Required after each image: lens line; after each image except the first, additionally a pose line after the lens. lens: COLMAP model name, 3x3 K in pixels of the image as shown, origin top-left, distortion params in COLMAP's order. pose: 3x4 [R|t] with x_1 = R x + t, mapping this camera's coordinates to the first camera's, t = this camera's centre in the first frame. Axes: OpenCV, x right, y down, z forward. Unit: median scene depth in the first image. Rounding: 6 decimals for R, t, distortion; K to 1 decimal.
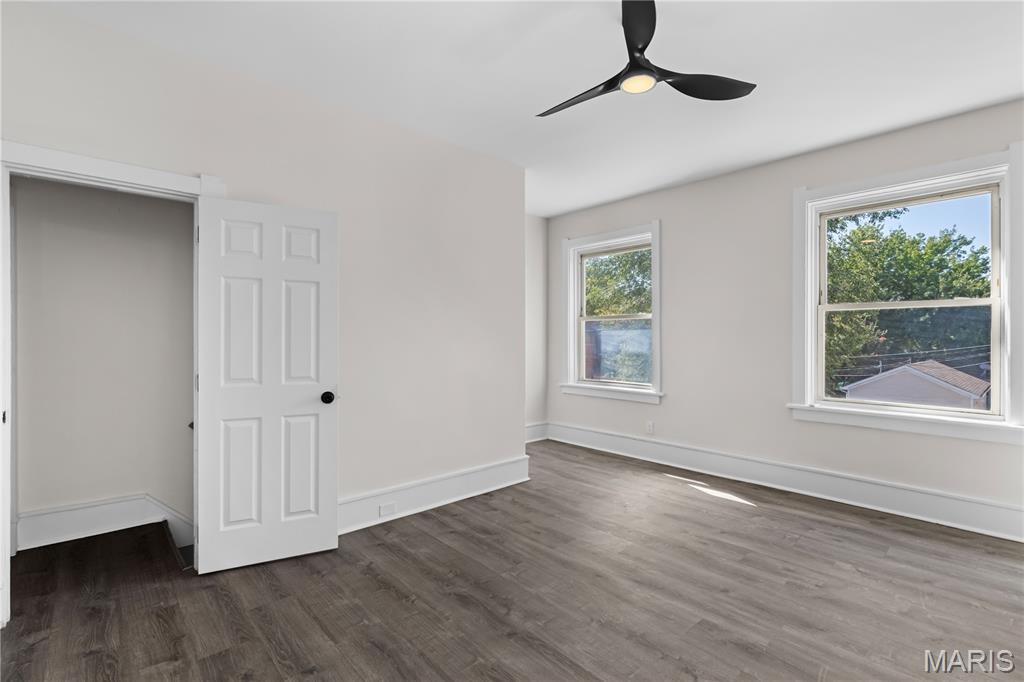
lens RADIAL K [[472.8, 0, 512.5], [0, 472.8, 339.3], [0, 0, 1]] dist [0.003875, -0.000294]
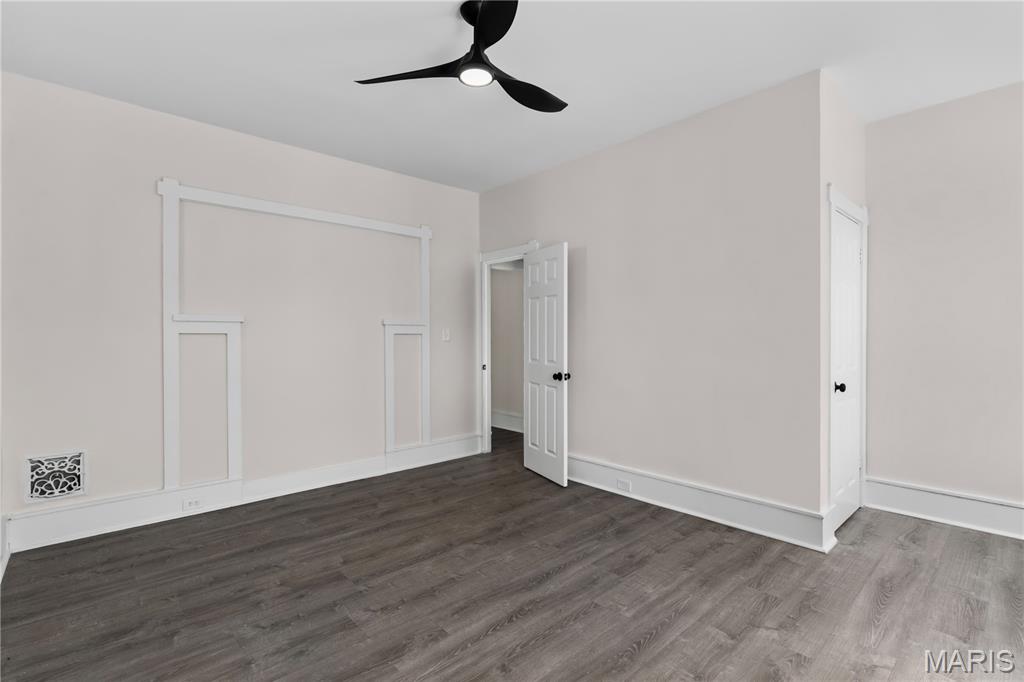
lens RADIAL K [[472.8, 0, 511.4], [0, 472.8, 339.1], [0, 0, 1]] dist [0.003875, -0.000294]
pose [[0.001997, 0.007722, -0.999968, 0.950605], [0.000094, 0.999970, 0.007722, 0.001101], [0.999998, -0.000110, 0.001996, 0.801588]]
